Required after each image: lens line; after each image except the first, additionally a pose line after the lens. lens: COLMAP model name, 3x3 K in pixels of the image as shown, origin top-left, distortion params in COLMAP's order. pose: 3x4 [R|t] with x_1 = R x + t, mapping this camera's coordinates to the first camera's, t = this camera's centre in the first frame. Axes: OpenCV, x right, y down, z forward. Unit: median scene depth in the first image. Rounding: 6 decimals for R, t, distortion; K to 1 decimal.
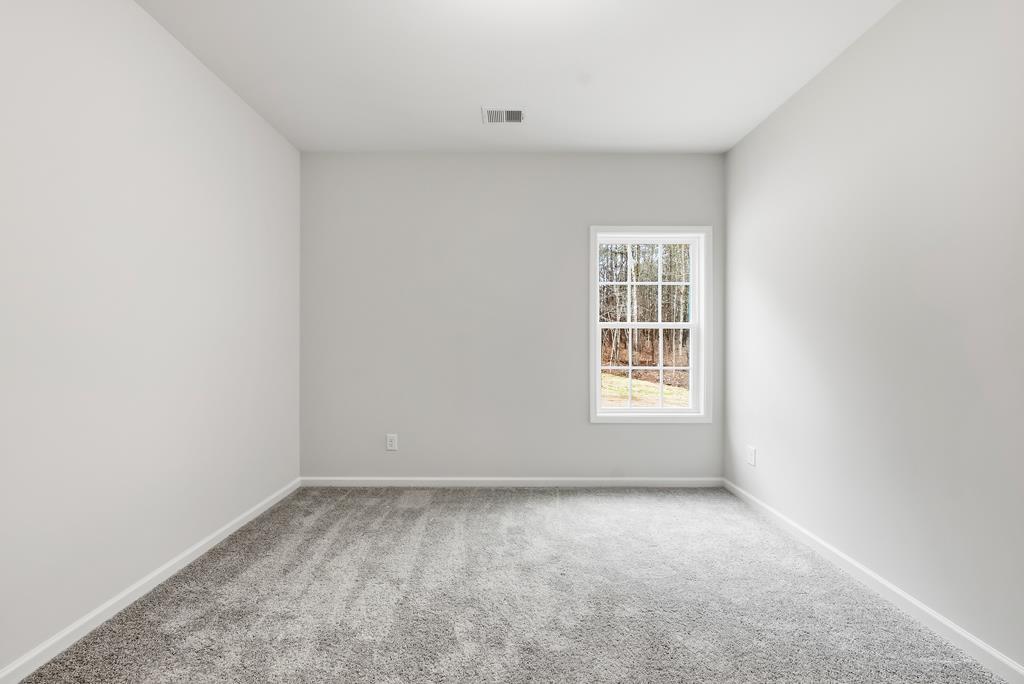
lens RADIAL K [[373.5, 0, 512.6], [0, 373.5, 344.4], [0, 0, 1]] dist [0.000126, -0.000031]
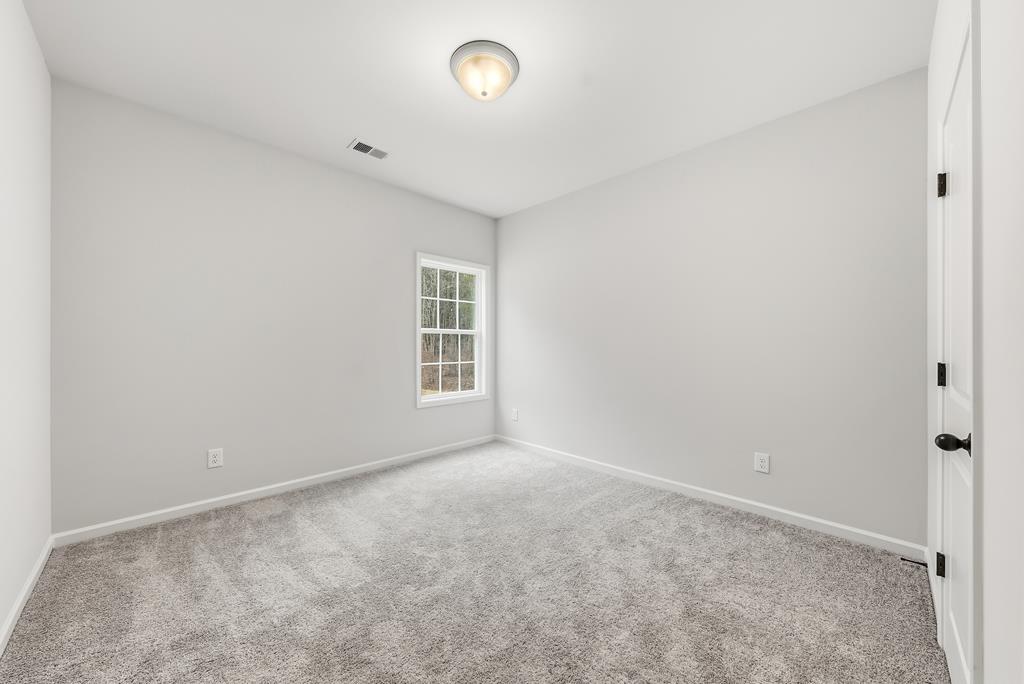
lens RADIAL K [[359.1, 0, 519.1], [0, 359.1, 347.2], [0, 0, 1]] dist [0.000009, -0.000023]
pose [[0.712120, -0.007264, 0.702020, -0.433274], [0.006131, 0.999973, 0.004129, 0.001678], [-0.702031, 0.001364, 0.712145, -0.112043]]
